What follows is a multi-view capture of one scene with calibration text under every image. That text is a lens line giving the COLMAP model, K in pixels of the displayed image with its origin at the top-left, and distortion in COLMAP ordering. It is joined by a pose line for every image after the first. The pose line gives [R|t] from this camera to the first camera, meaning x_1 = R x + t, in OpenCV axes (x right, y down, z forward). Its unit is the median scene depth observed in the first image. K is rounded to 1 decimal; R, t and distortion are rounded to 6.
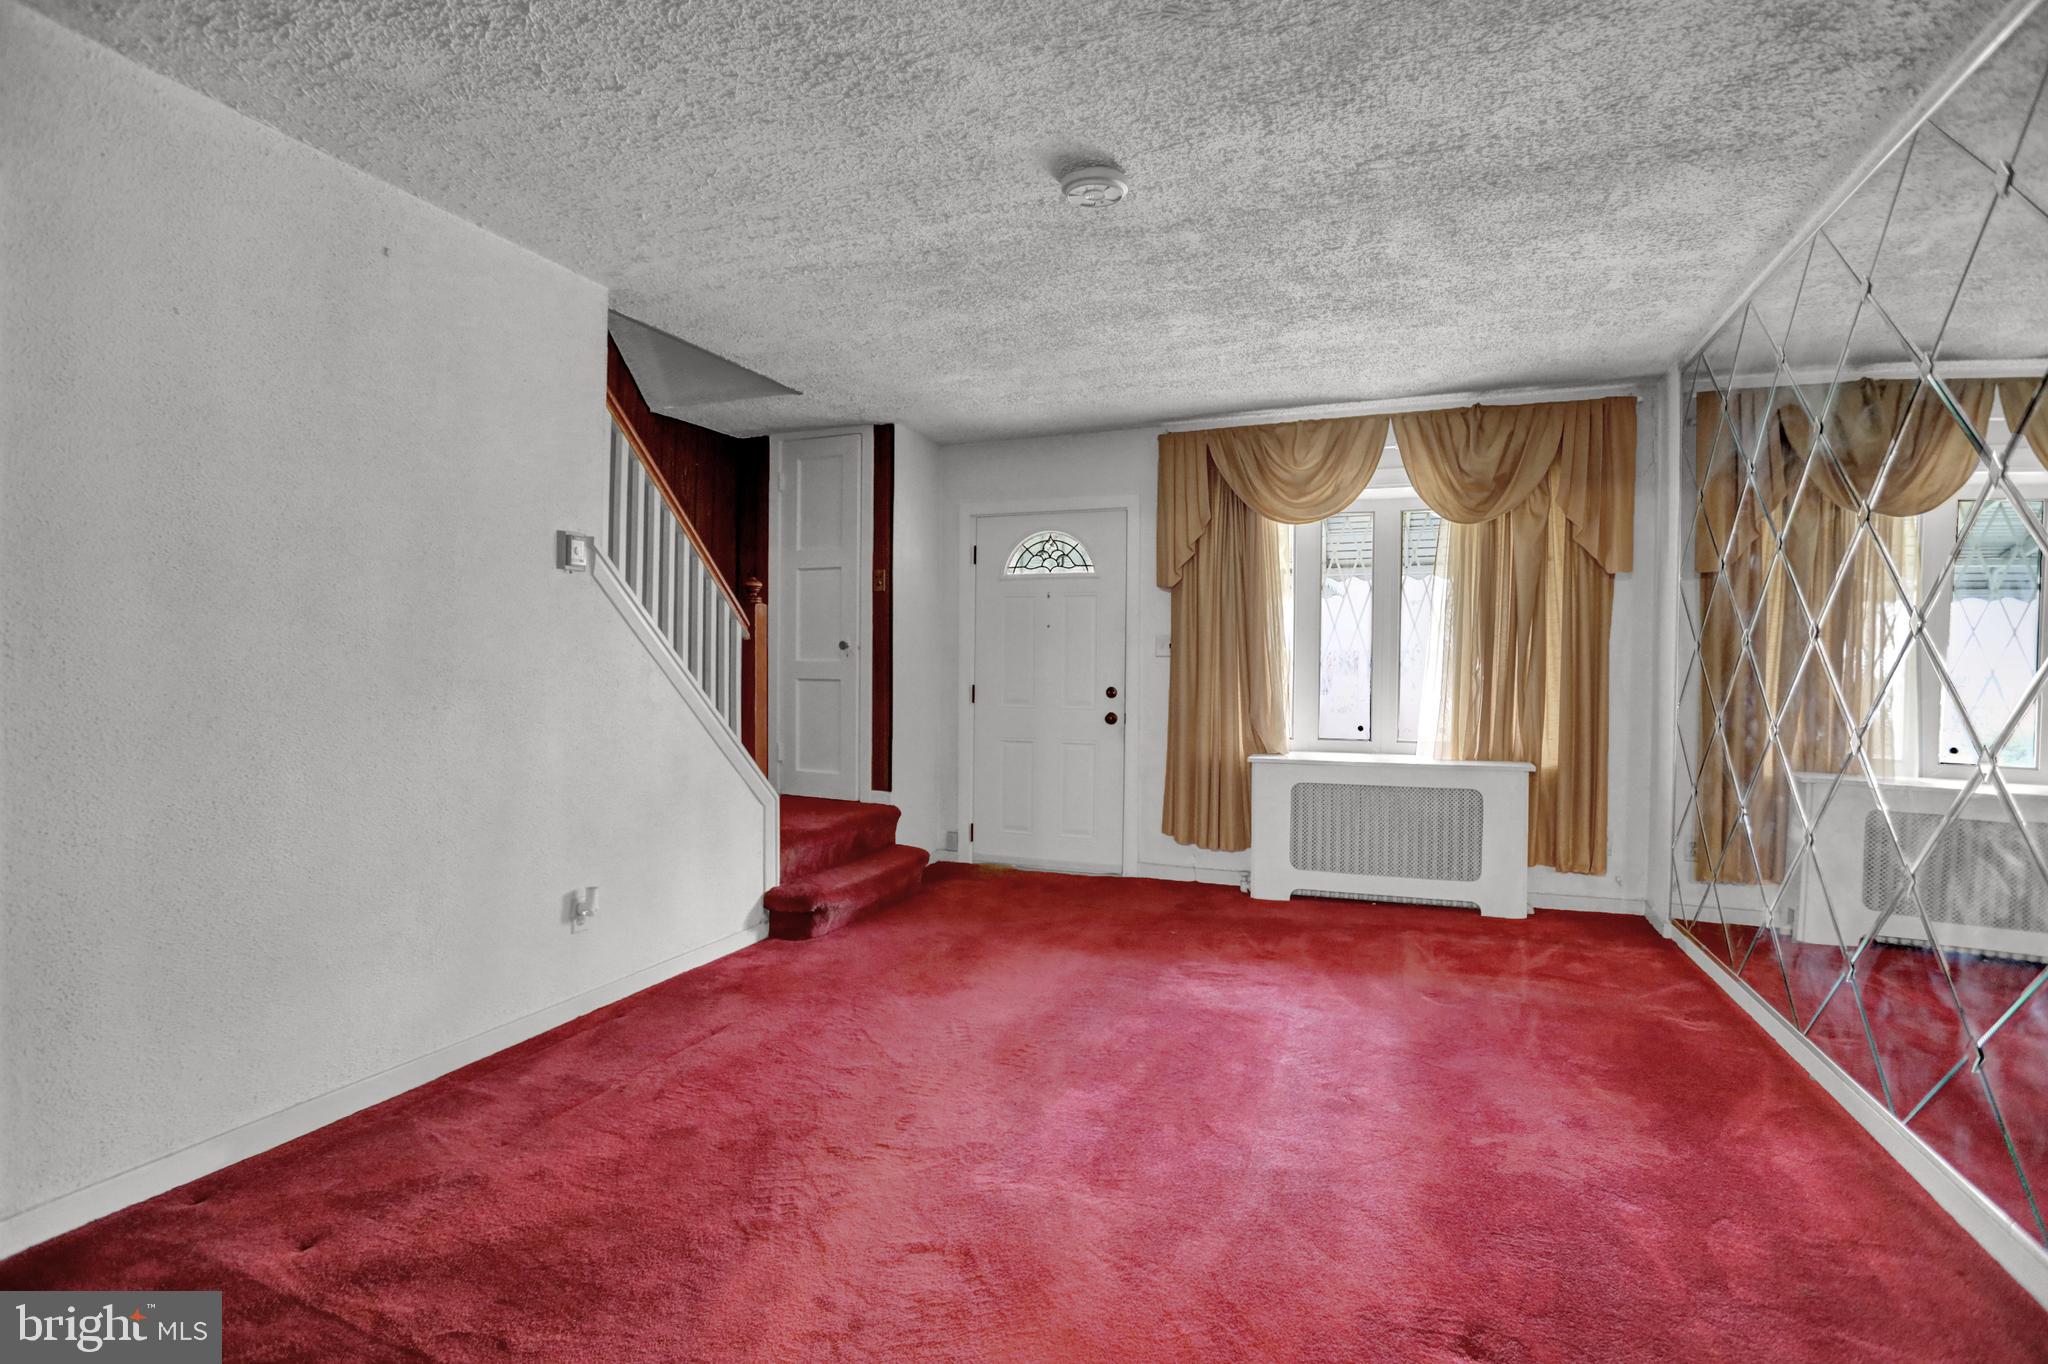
lens RADIAL K [[978.4, 0, 1021.8], [0, 978.4, 677.8], [0, 0, 1]] dist [-0.074707, 0.032217]
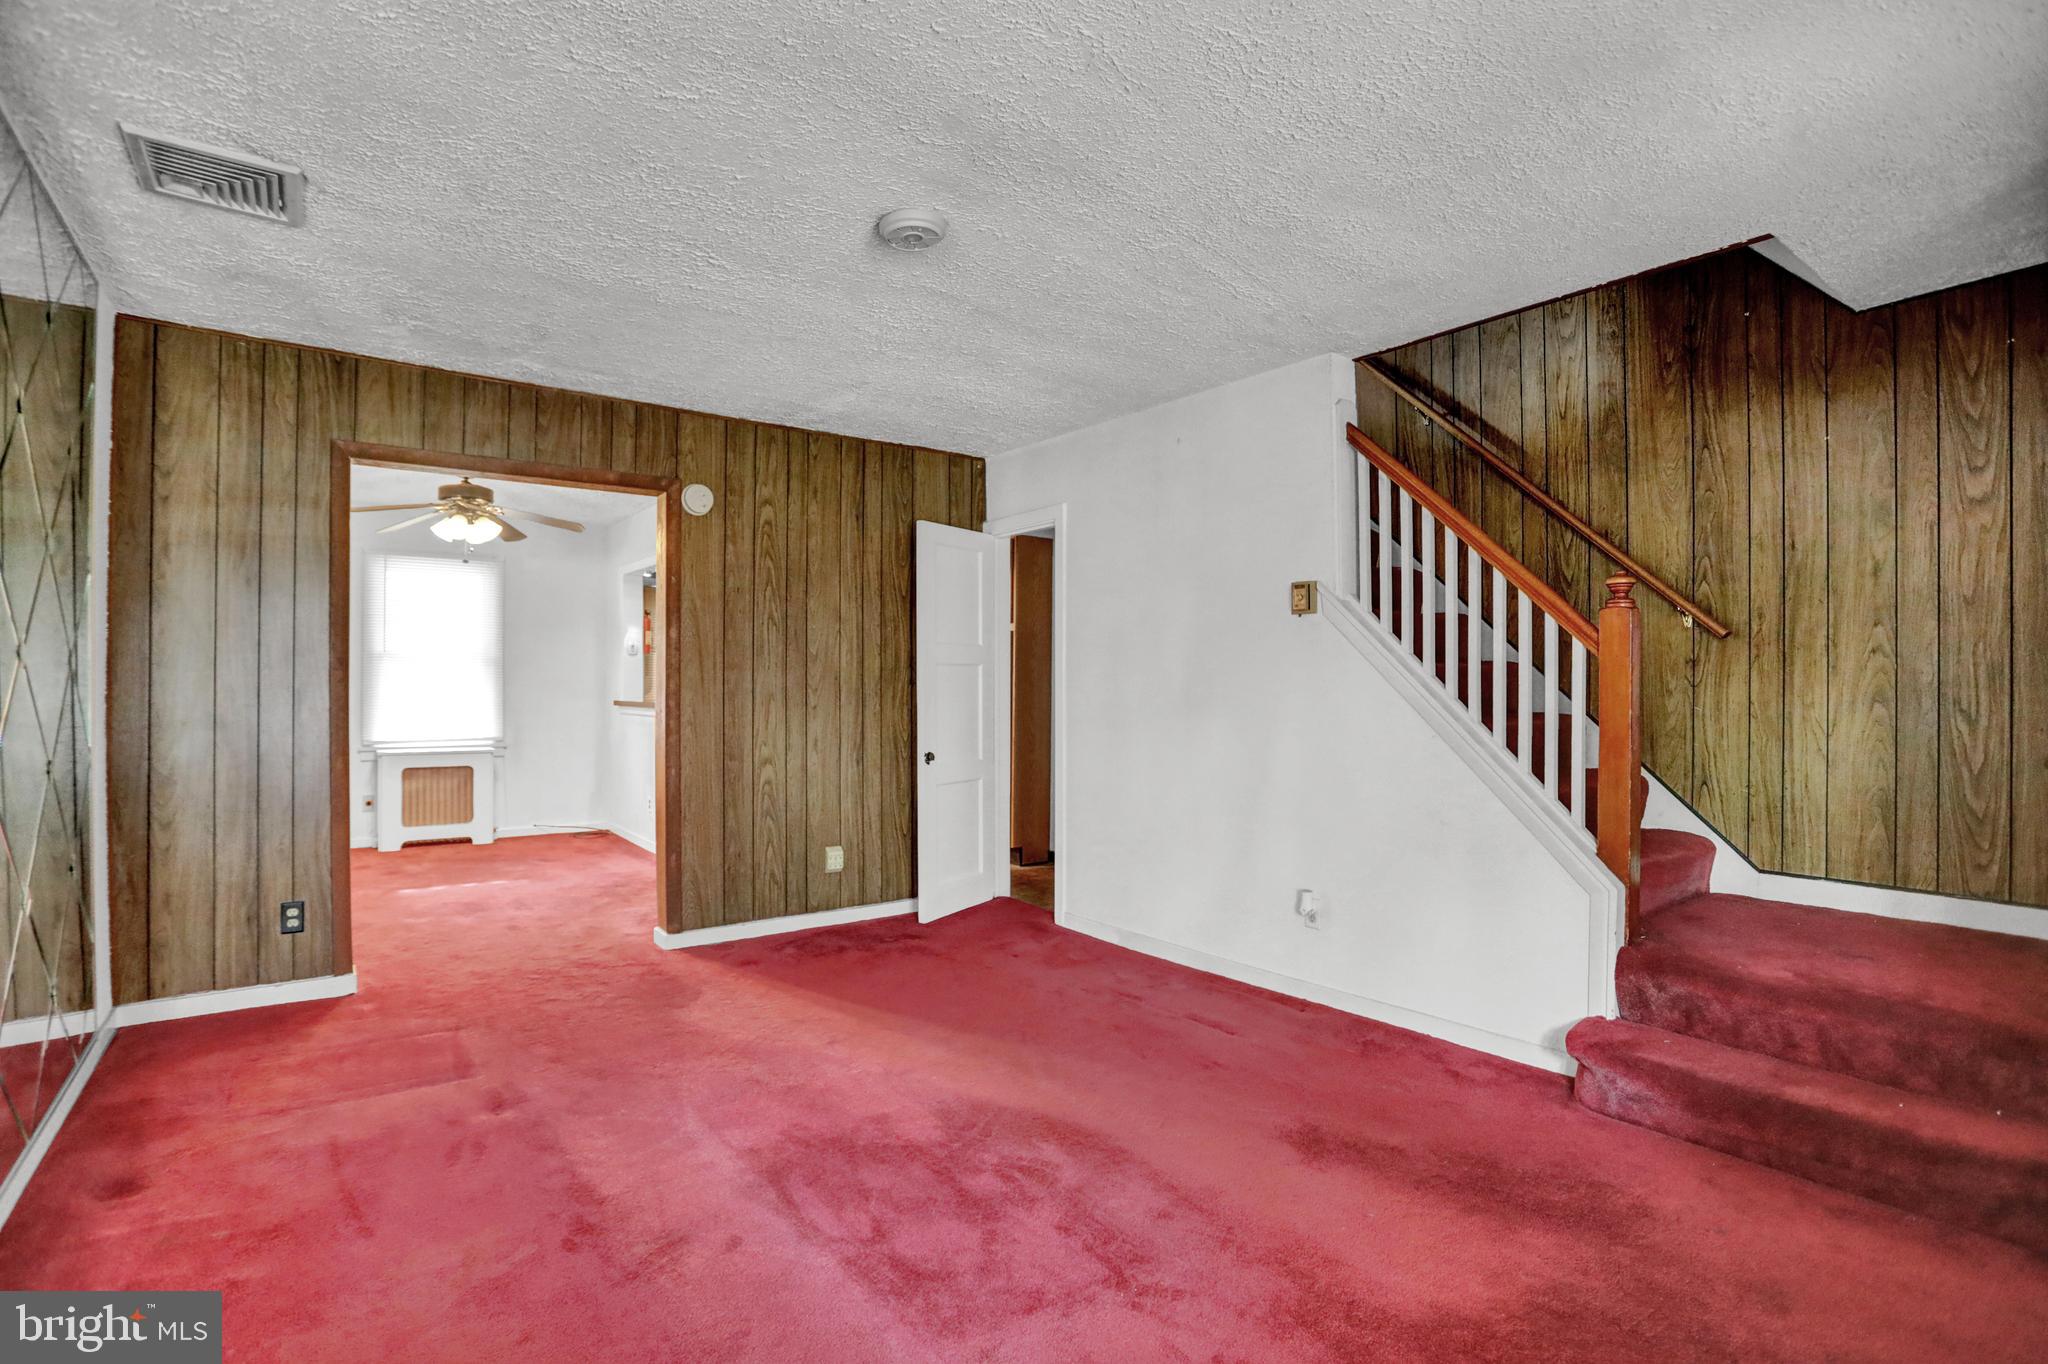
lens RADIAL K [[978.4, 0, 1021.8], [0, 978.4, 677.8], [0, 0, 1]] dist [-0.074707, 0.032217]
pose [[-0.534419, -0.012613, -0.845125, 0.688009], [-0.019016, 0.999815, -0.002897, -0.023125], [0.845005, 0.014522, -0.534560, 1.284909]]
